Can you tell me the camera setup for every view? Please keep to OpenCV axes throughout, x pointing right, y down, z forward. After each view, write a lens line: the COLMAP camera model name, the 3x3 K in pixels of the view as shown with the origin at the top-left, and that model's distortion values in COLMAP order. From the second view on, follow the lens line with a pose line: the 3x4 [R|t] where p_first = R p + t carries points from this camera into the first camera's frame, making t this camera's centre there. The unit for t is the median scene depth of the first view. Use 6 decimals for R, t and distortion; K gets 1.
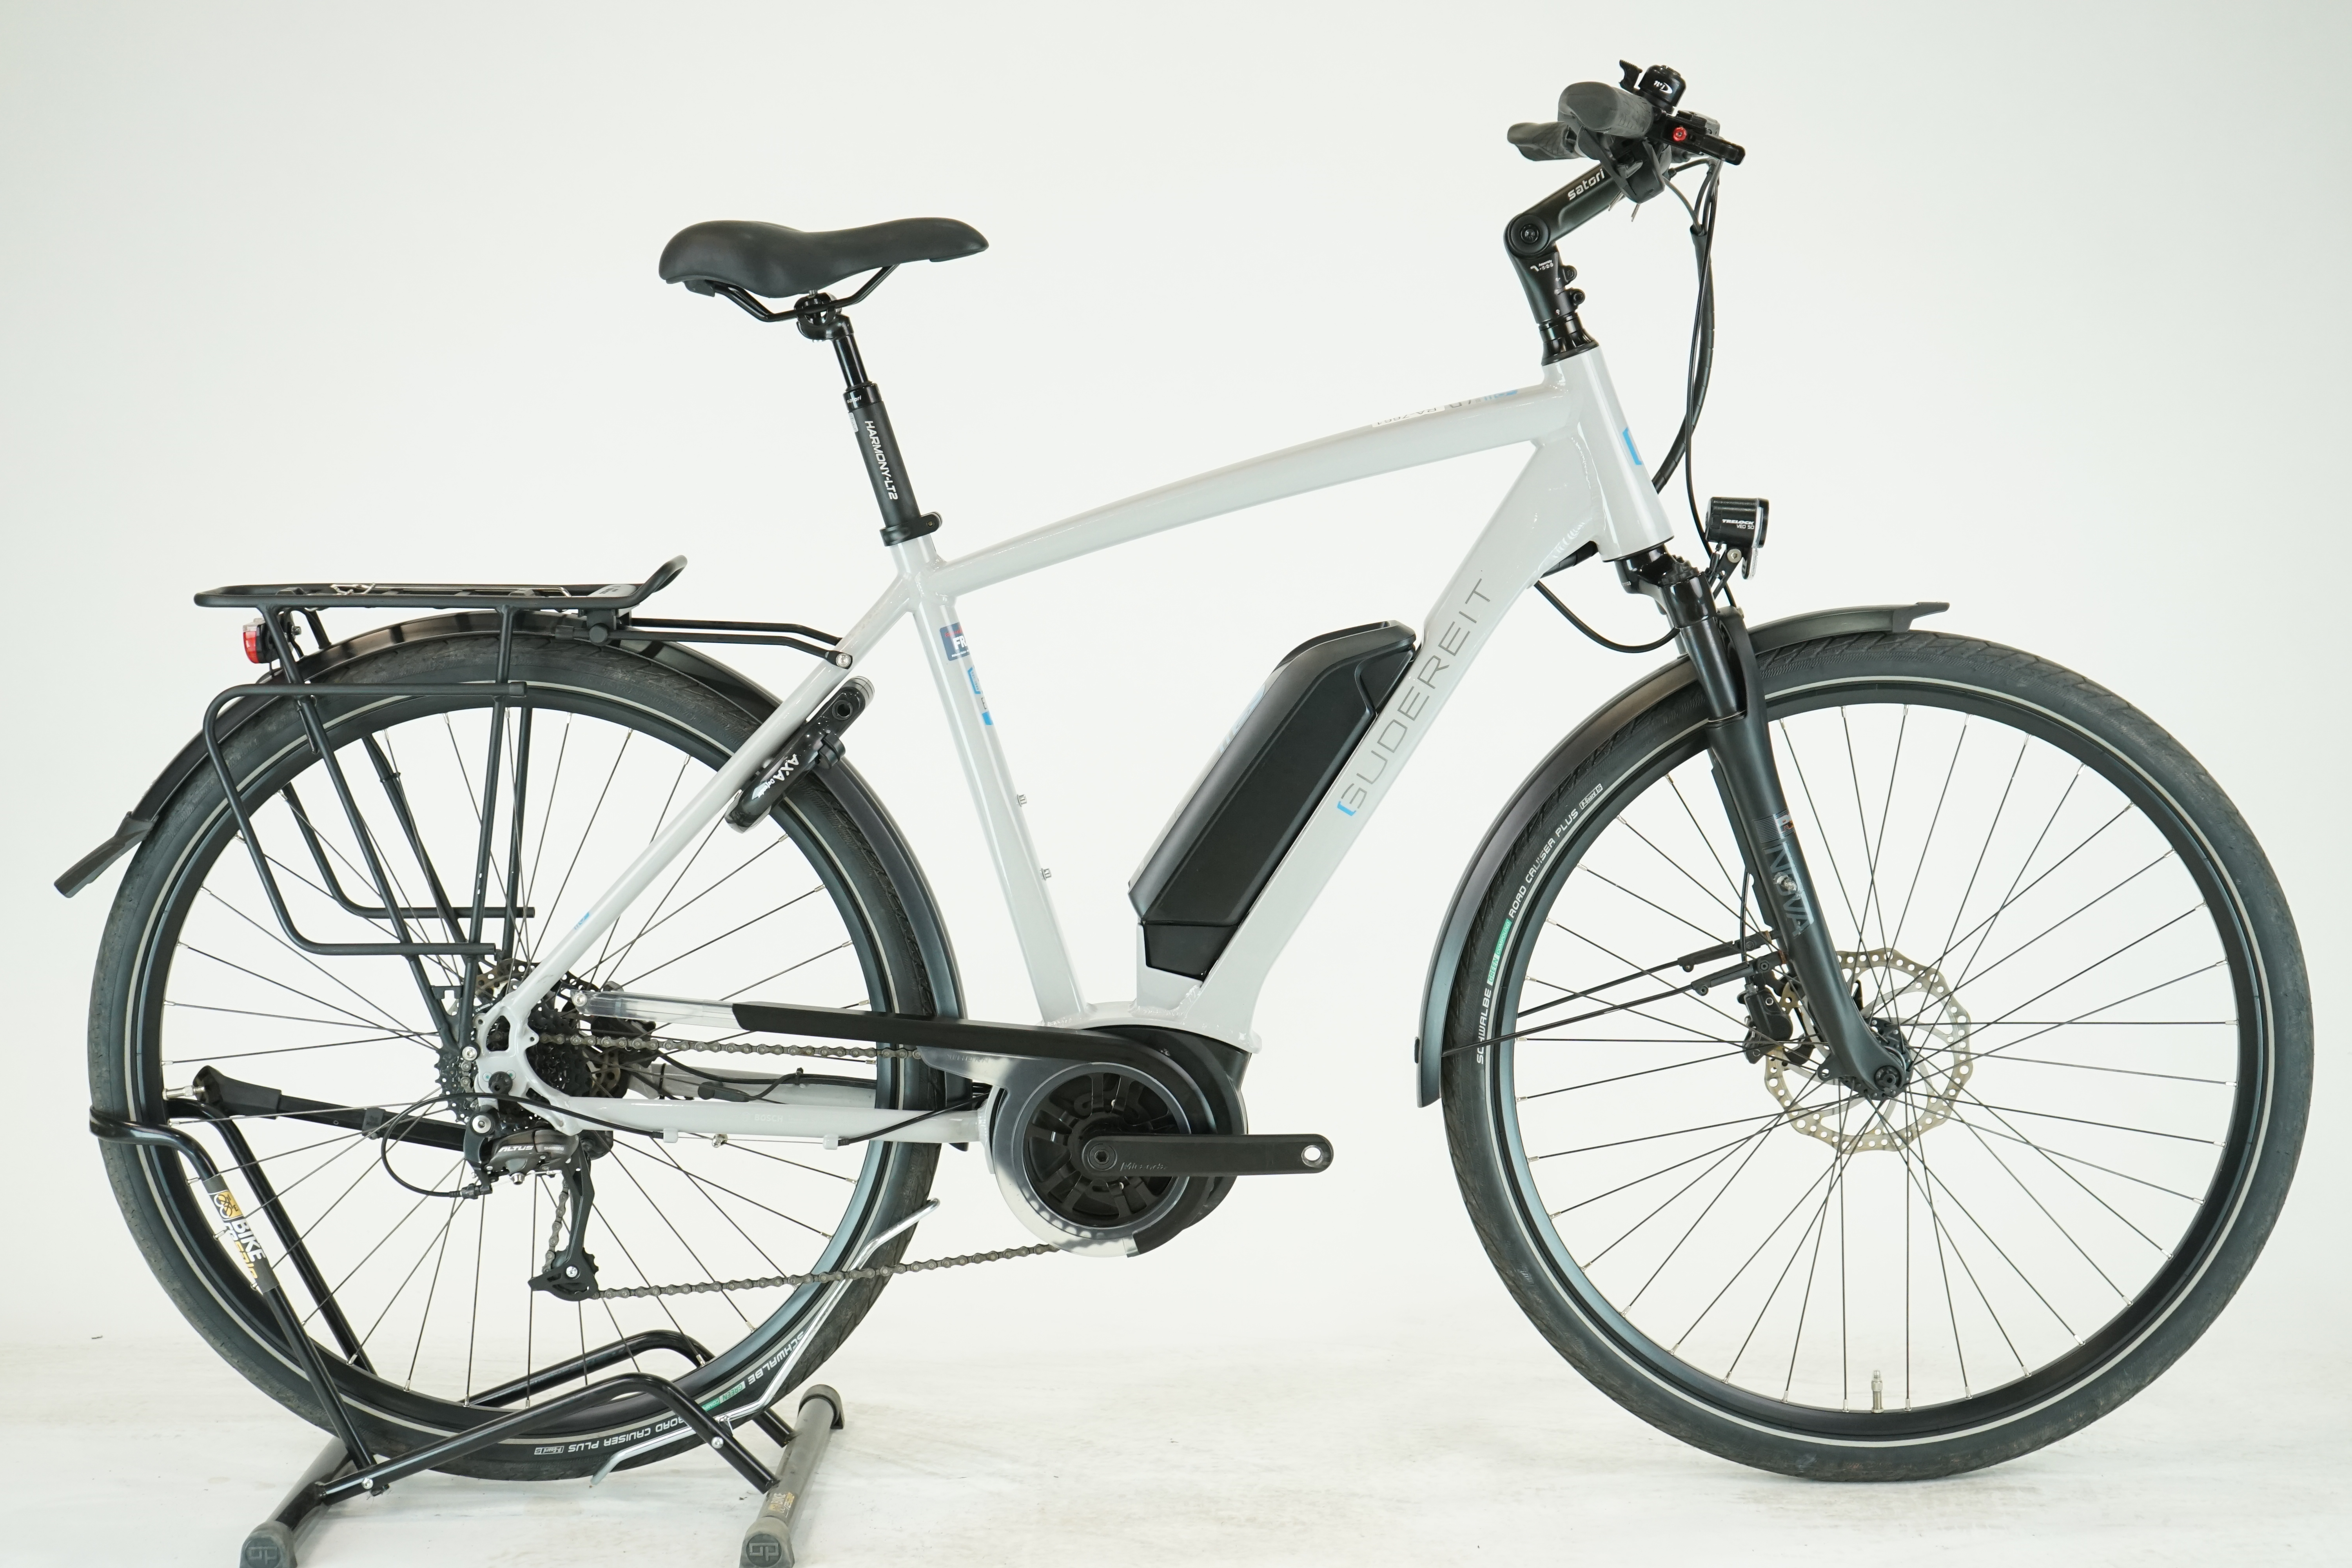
lens RADIAL K [[3754.1, 0, 1176.0], [0, 3754.1, 784.0], [0, 0, 1]] dist [-0.014193, -0.071307]
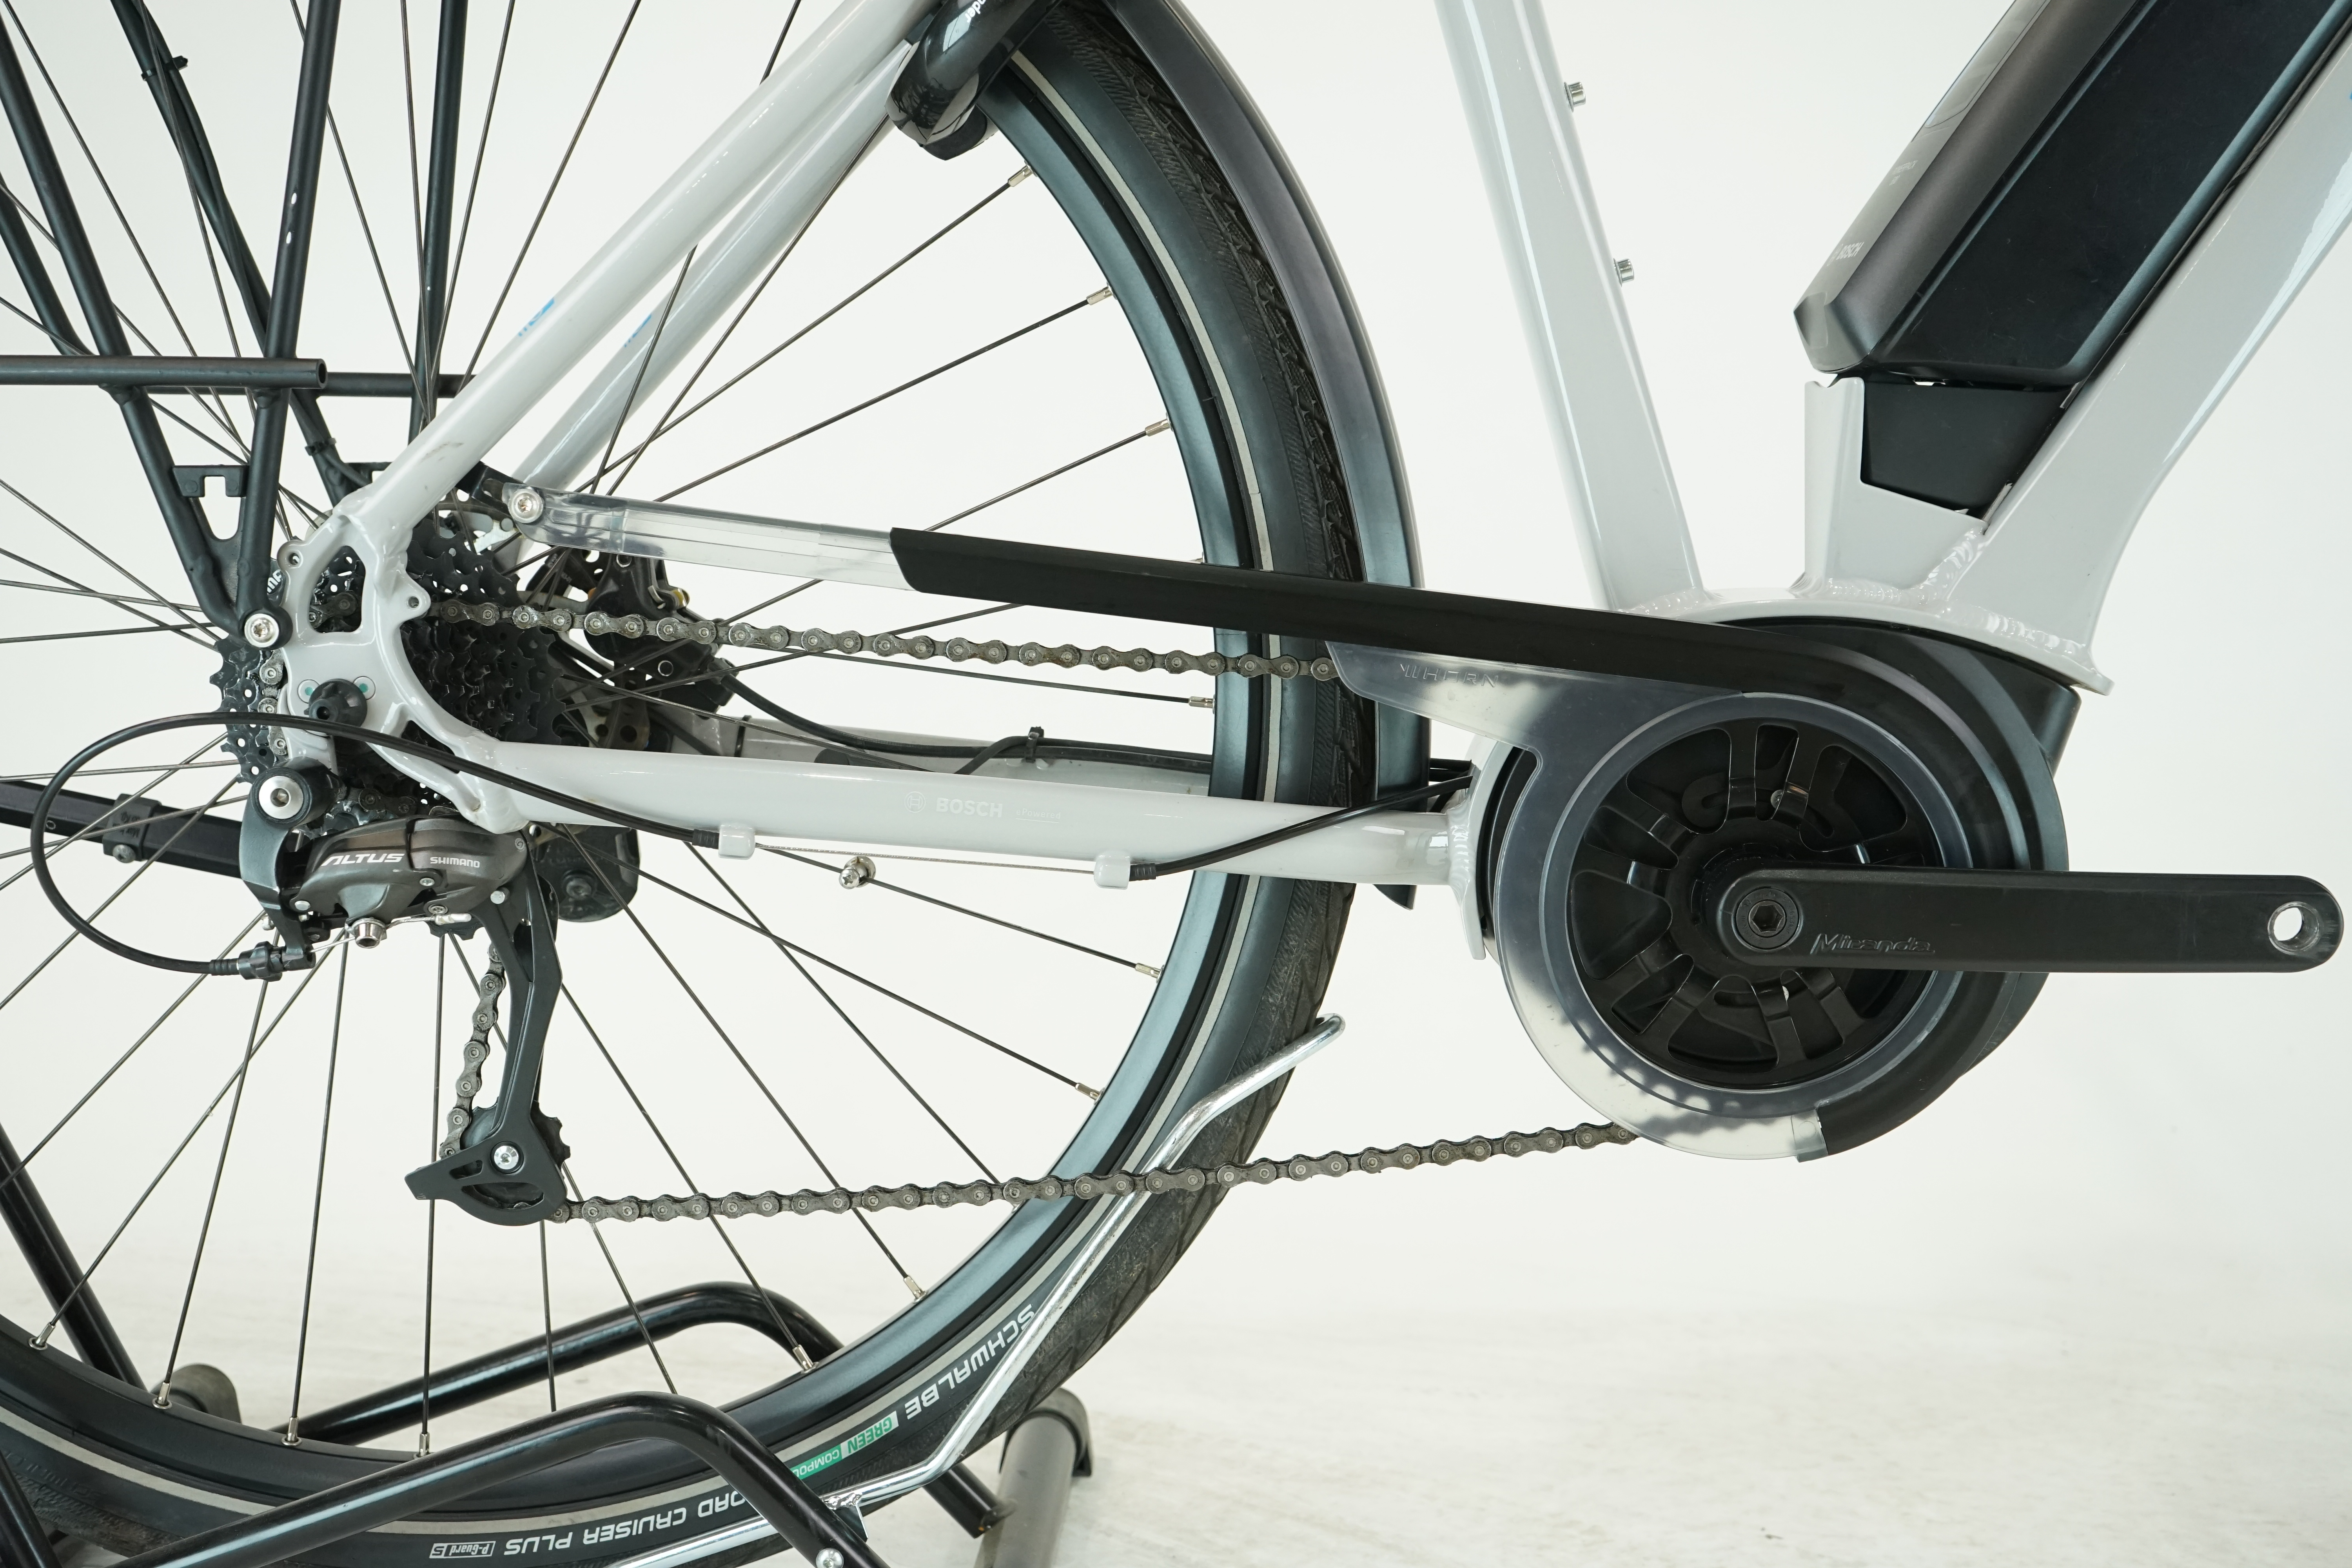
lens RADIAL K [[2549.9, 0, 1176.0], [0, 2549.9, 784.0], [0, 0, 1]] dist [0.001027, 0.018555]
pose [[0.999486, 0.026104, -0.018614, -0.079105], [-0.026319, 0.999589, -0.011385, 0.088069], [0.018309, 0.011869, 0.999762, 0.705012]]
